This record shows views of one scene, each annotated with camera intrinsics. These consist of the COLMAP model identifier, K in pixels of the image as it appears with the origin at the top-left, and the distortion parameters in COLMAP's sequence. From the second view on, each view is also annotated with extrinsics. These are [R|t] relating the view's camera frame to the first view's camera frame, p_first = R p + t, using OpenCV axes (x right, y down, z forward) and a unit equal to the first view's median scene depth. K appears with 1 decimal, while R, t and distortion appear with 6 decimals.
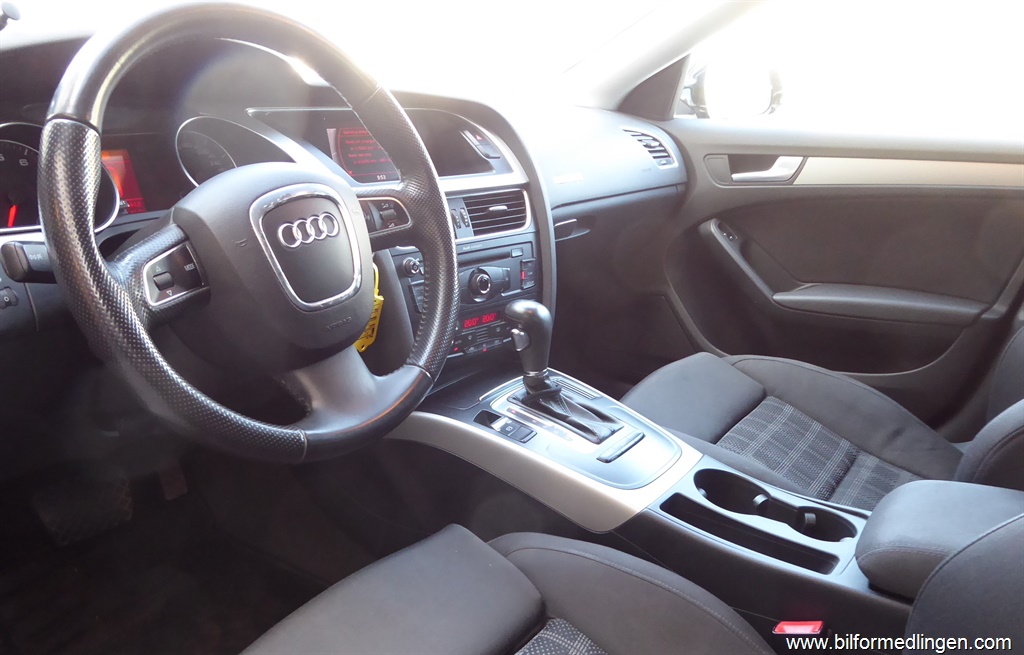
lens RADIAL K [[751.8, 0, 512.1], [0, 751.8, 330.7], [0, 0, 1]] dist [0.003794, 0.000088]
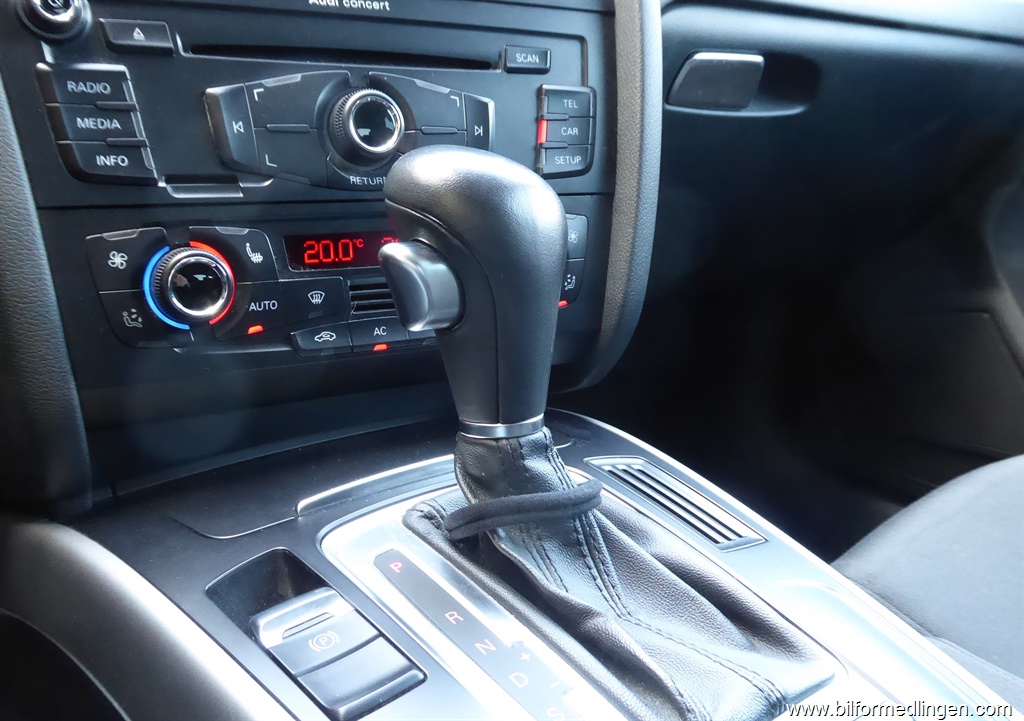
lens RADIAL K [[948.6, 0, 512.7], [0, 948.6, 357.2], [0, 0, 1]] dist [0.004058, 0.000000]
pose [[0.968416, 0.063684, -0.241071, 0.114657], [-0.076236, 0.996158, -0.043095, 0.043849], [0.237400, 0.060112, 0.969550, 0.659958]]
